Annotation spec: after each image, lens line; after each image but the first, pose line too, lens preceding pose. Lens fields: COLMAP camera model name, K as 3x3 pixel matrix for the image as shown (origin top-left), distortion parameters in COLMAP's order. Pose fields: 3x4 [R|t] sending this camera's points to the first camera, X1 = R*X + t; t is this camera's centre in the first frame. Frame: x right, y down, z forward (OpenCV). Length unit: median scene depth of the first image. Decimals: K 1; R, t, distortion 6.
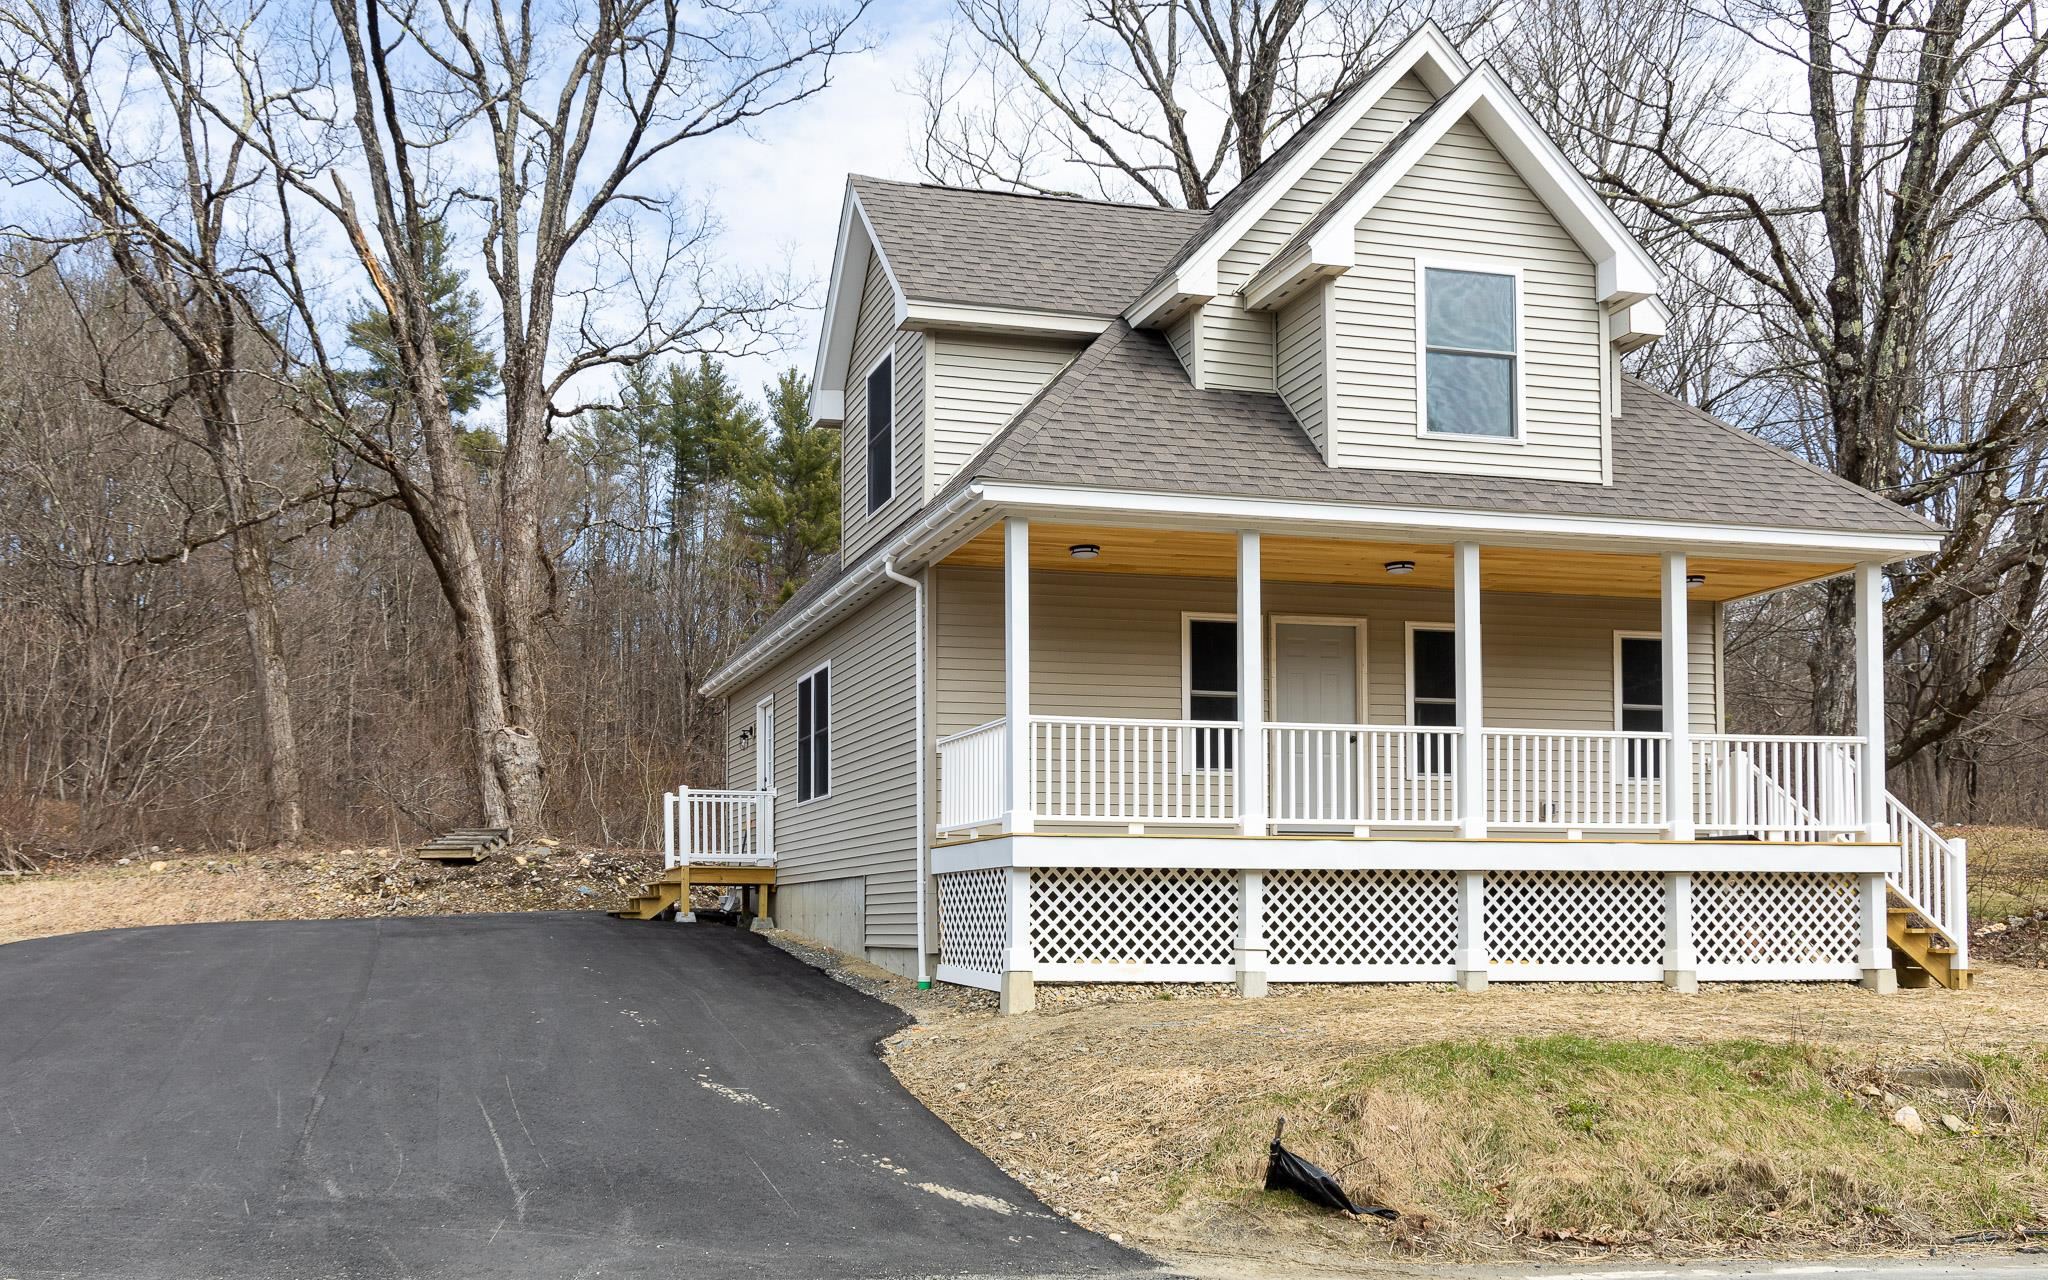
lens RADIAL K [[1834.4, 0, 1022.6], [0, 1834.4, 843.7], [0, 0, 1]] dist [-0.001735, 0.001029]
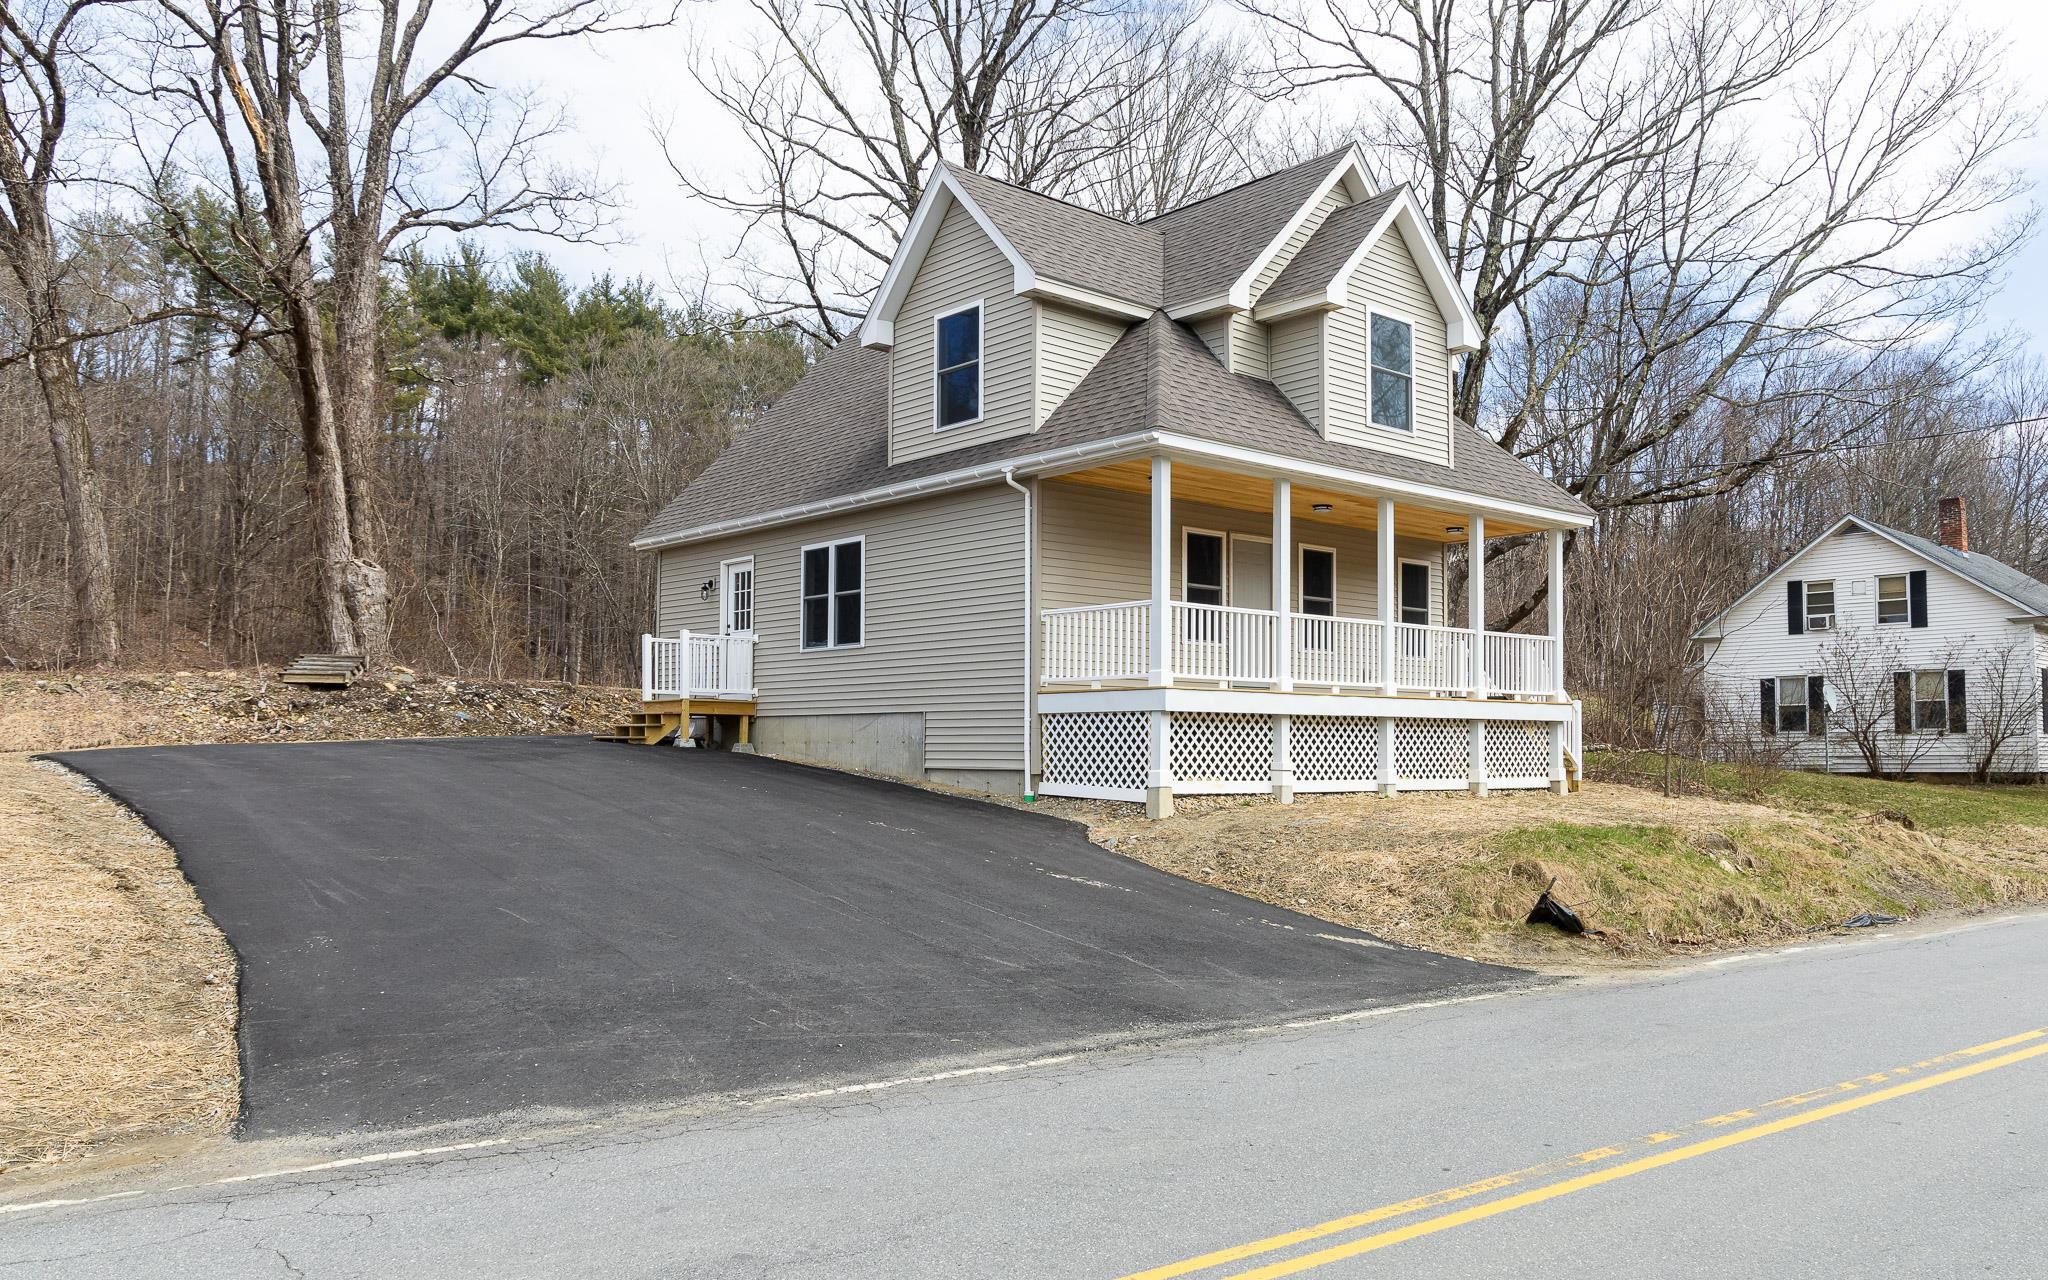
lens RADIAL K [[1585.4, 0, 1086.5], [0, 1585.4, 645.6], [0, 0, 1]] dist [0.007127, 0.000732]
pose [[0.862299, 0.035433, 0.505158, -0.571963], [-0.027244, 0.999350, -0.023591, -0.005772], [-0.505666, 0.006580, 0.862705, 0.004244]]
